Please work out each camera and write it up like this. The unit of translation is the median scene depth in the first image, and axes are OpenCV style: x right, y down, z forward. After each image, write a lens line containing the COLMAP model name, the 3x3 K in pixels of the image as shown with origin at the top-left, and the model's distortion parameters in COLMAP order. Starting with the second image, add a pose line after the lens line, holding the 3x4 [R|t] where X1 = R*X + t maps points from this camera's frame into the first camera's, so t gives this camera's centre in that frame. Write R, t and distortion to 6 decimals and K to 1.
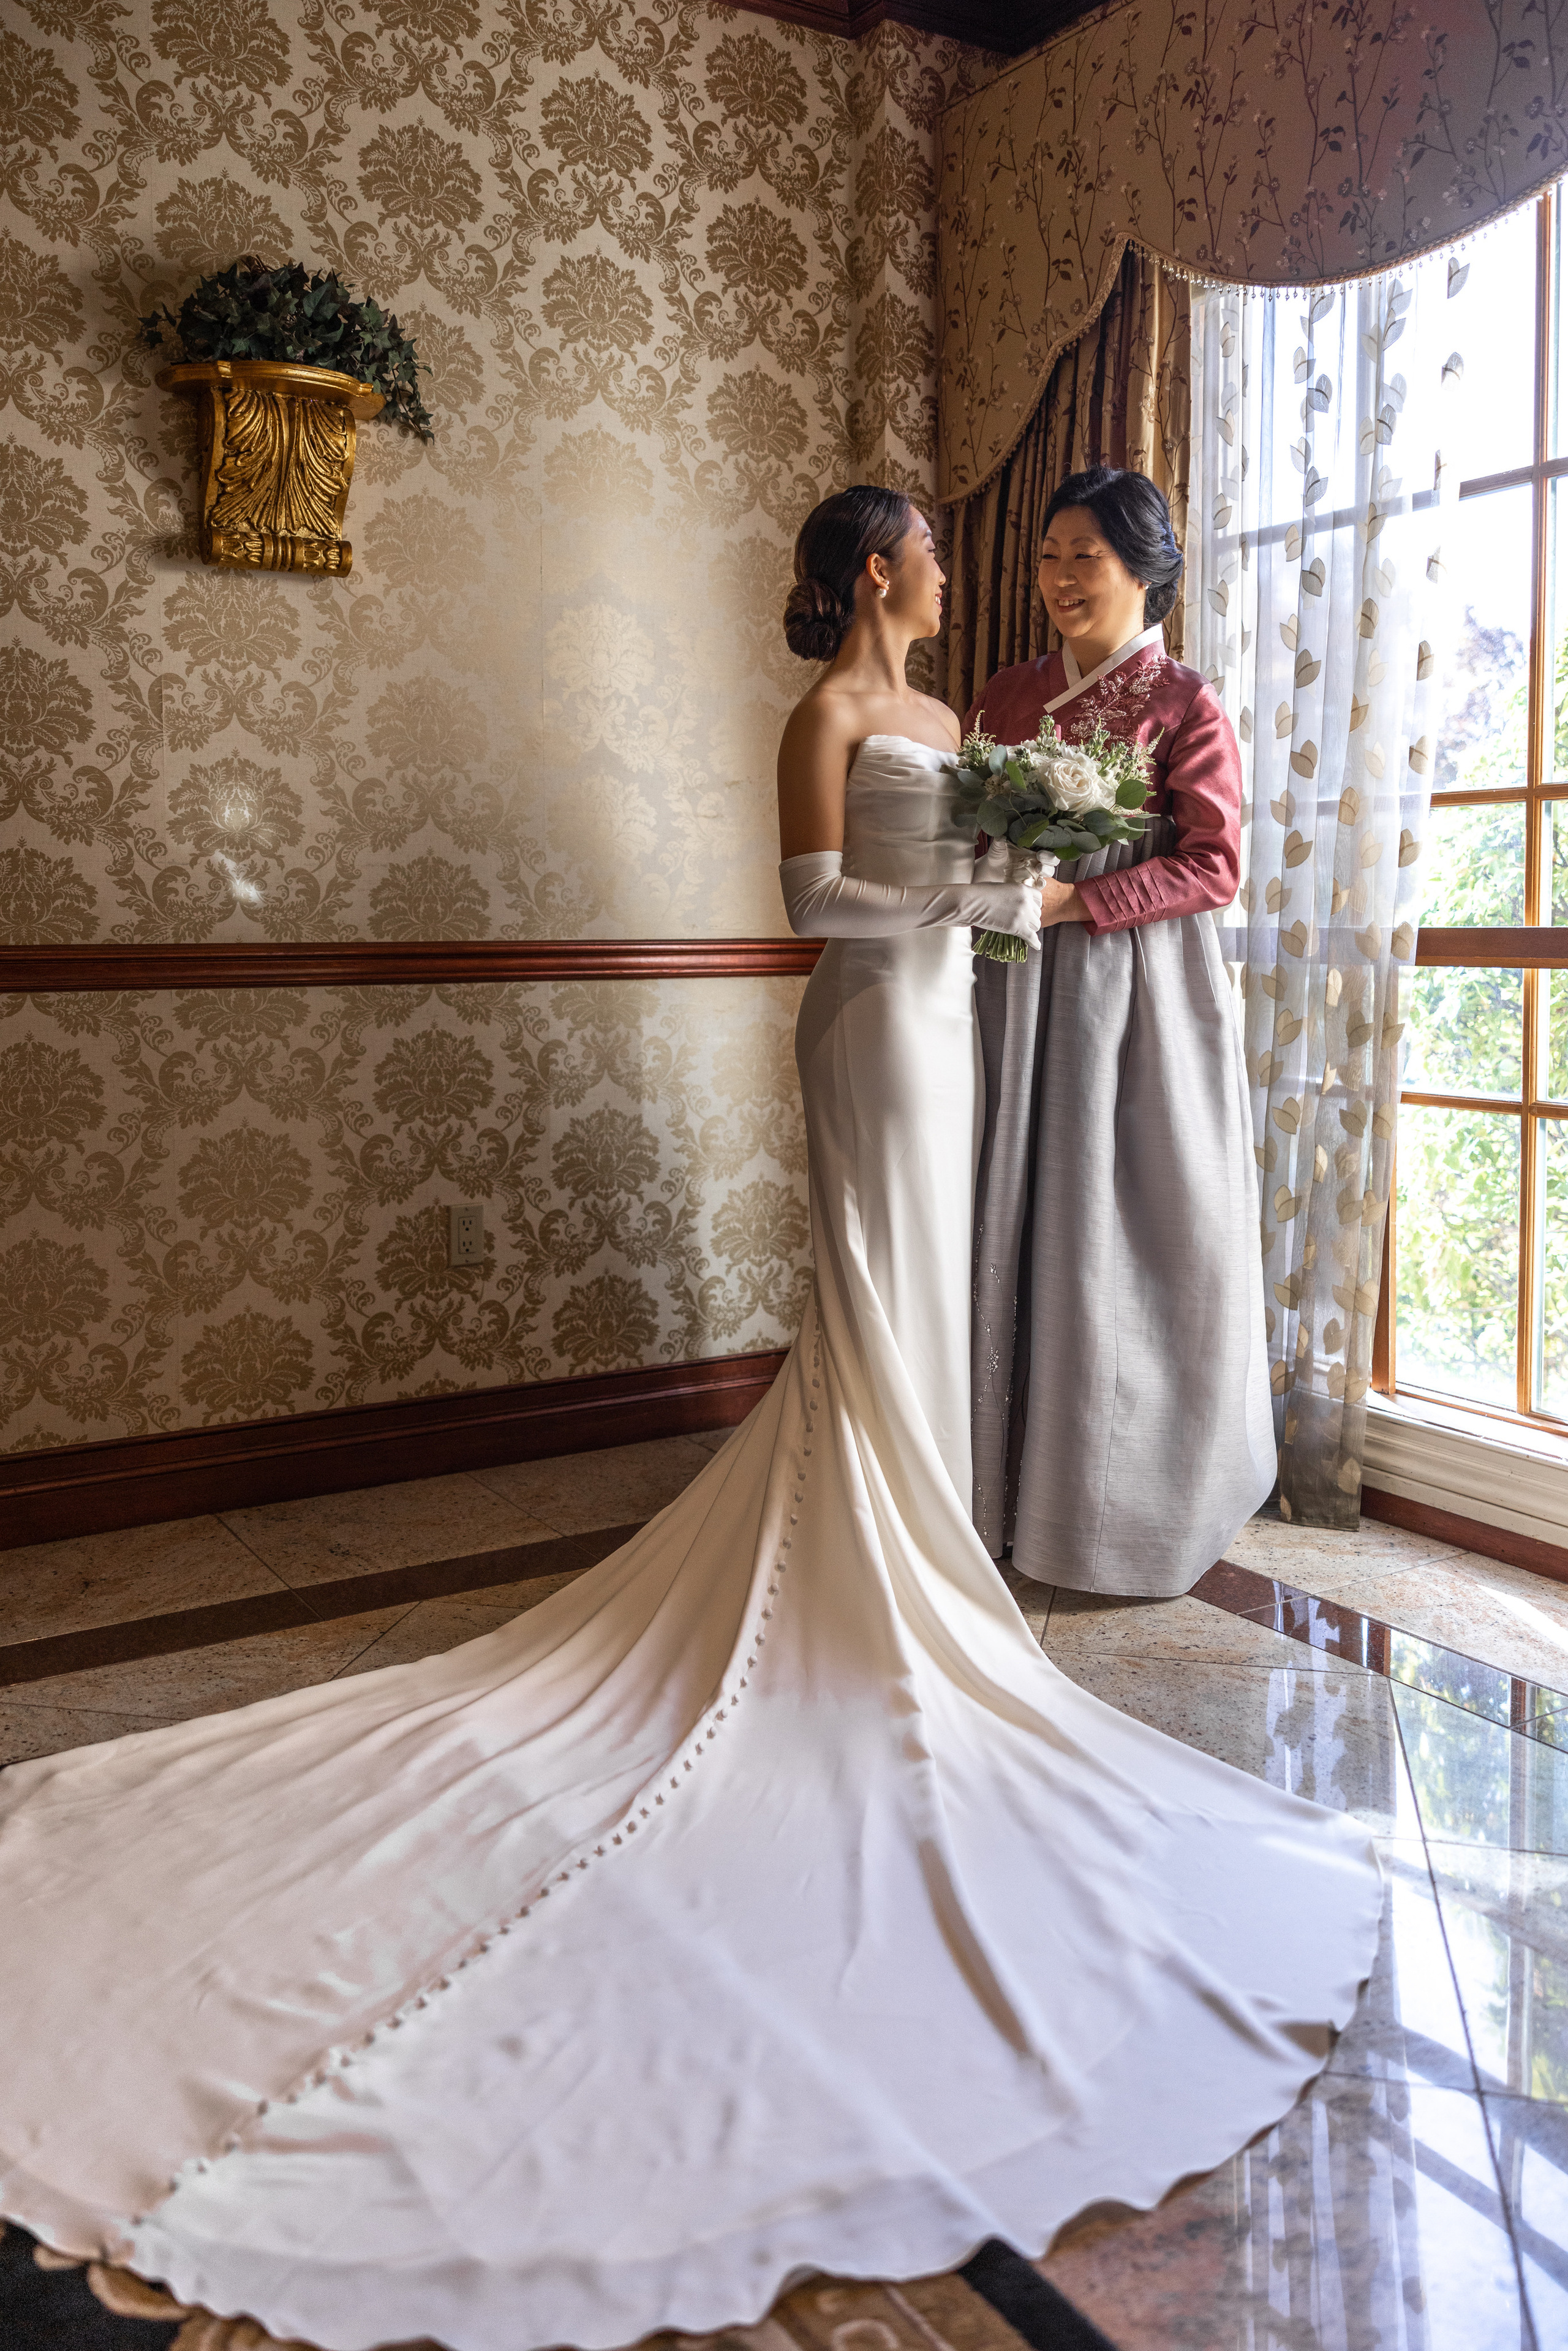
lens RADIAL K [[2024.6, 0, 855.5], [0, 2024.6, 1057.3], [0, 0, 1]] dist [0.003284, 0.000983]
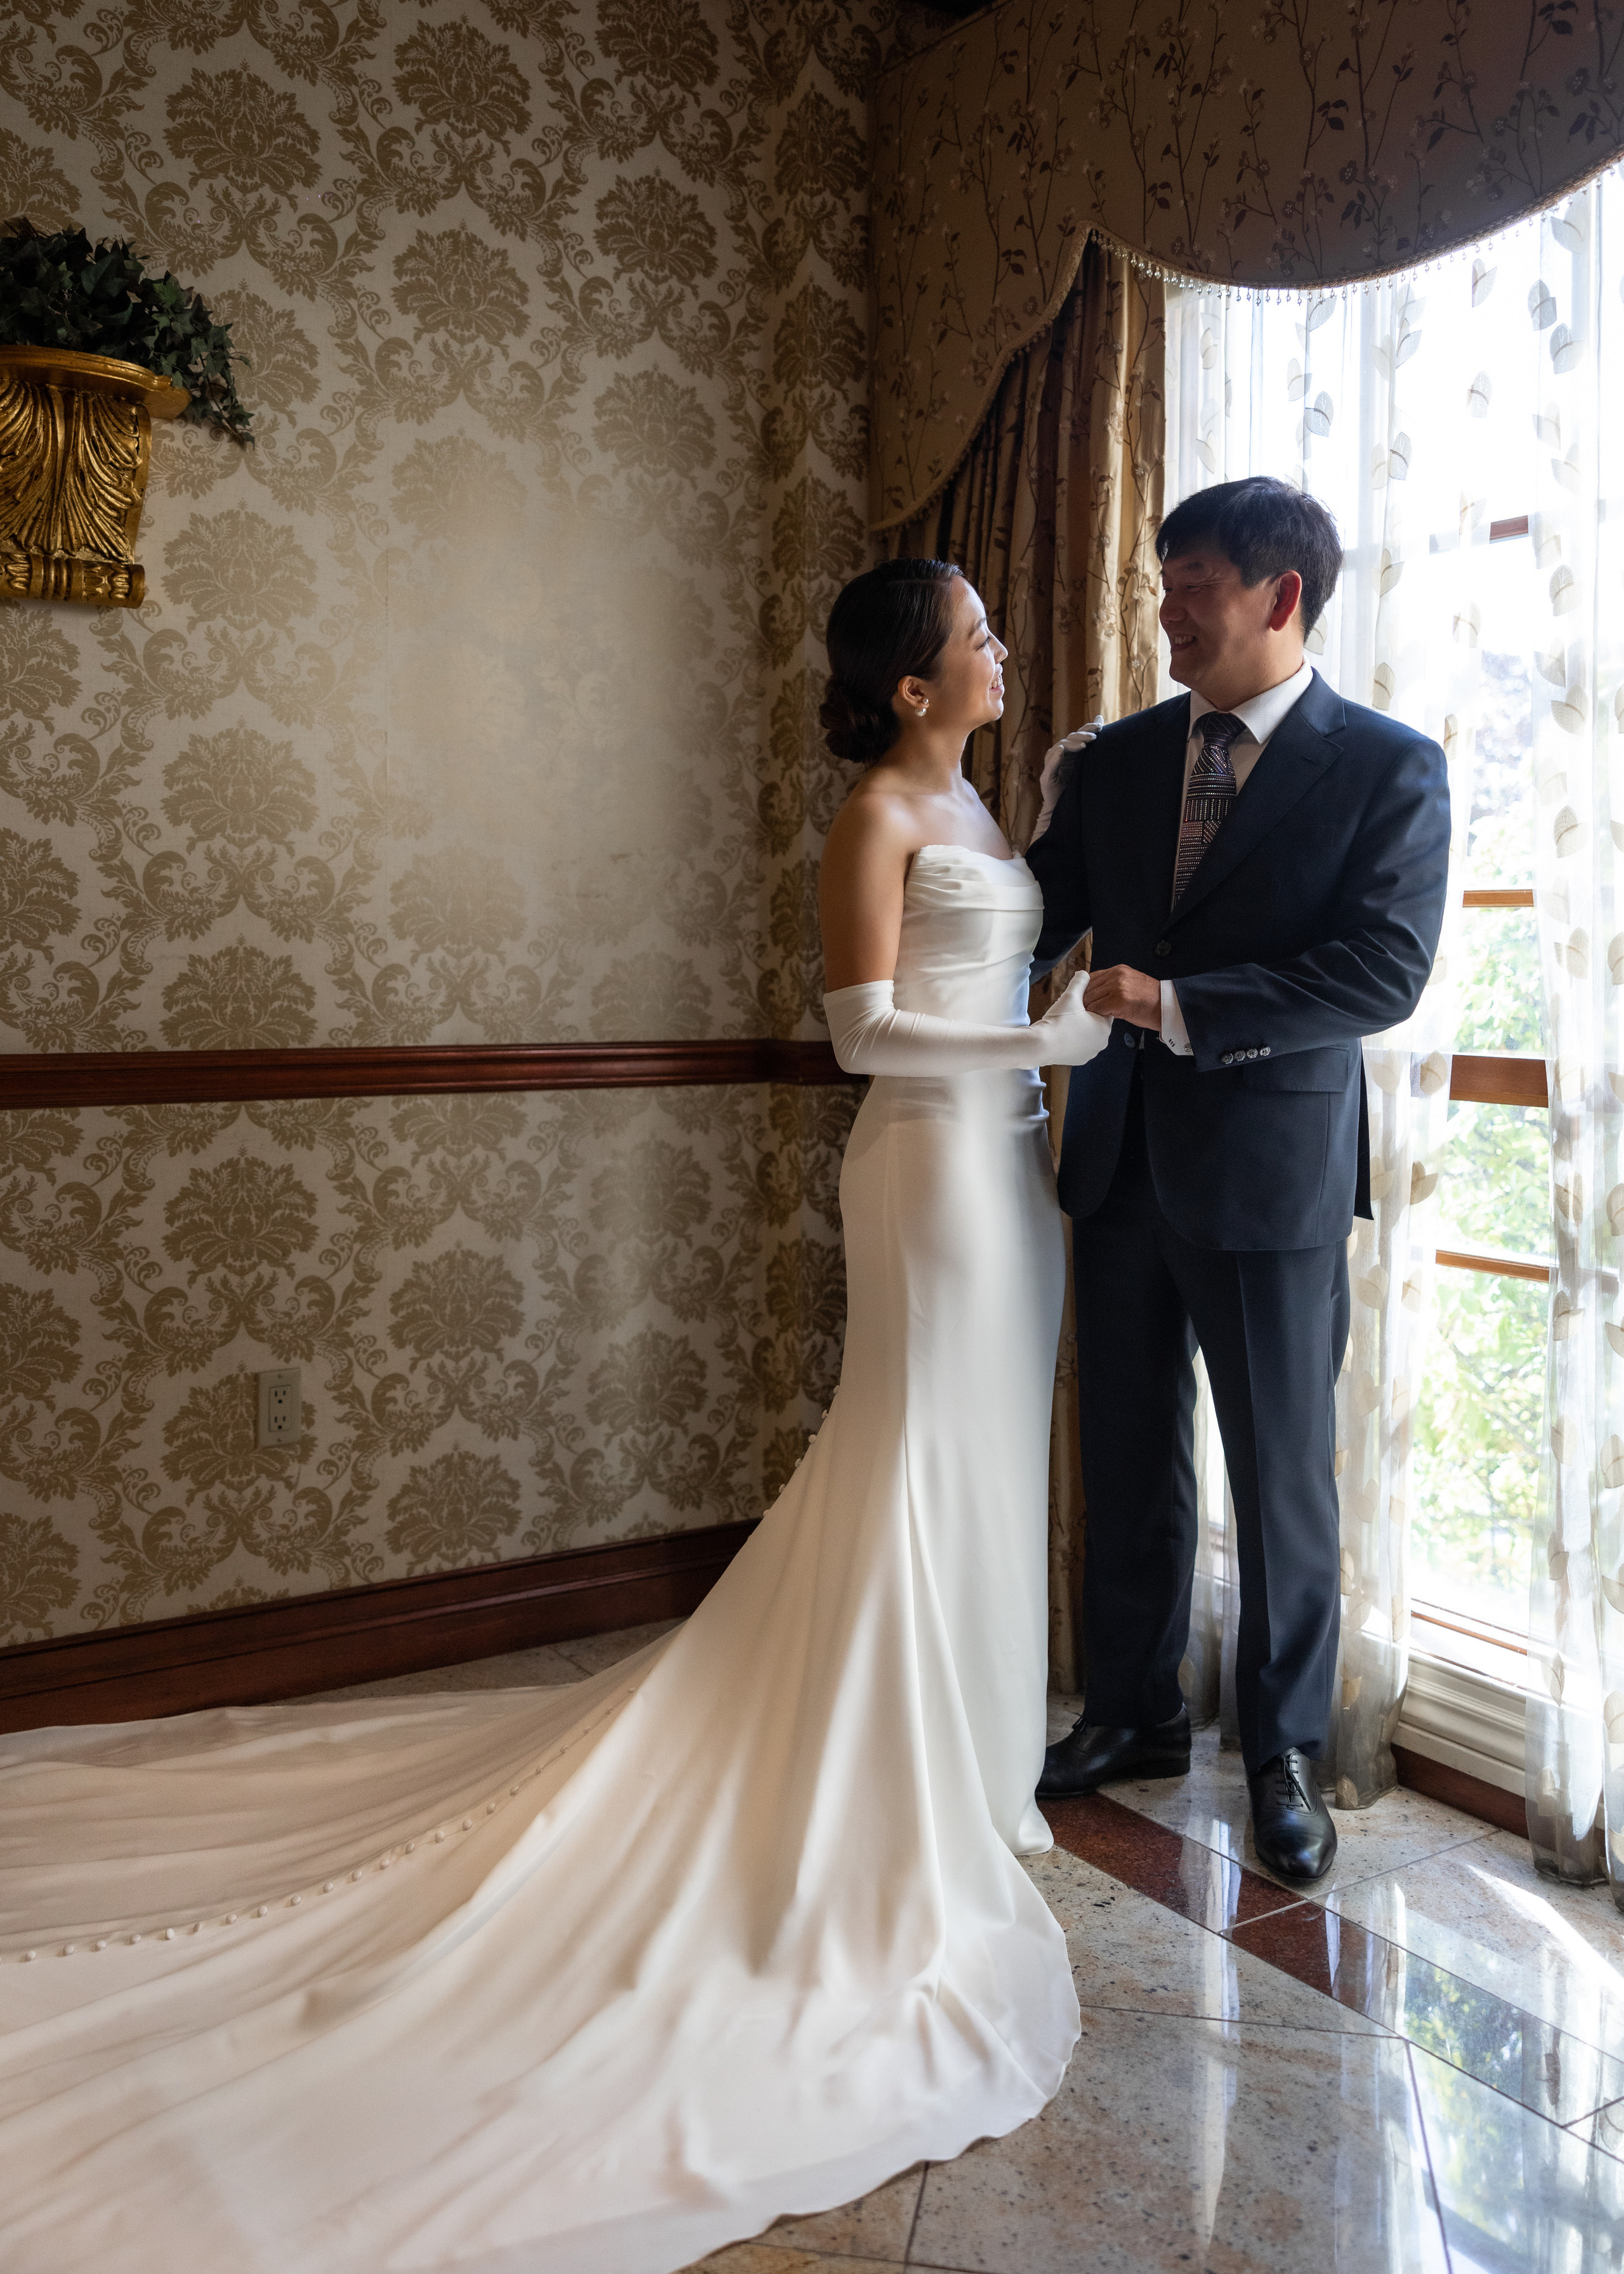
lens RADIAL K [[2189.6, 0, 915.5], [0, 2189.6, 1004.8], [0, 0, 1]] dist [0.002003, 0.002035]
pose [[0.998779, 0.010029, 0.048369, 0.020025], [-0.007888, 0.998989, -0.044252, -0.038575], [-0.048764, 0.043816, 0.997849, 0.103906]]
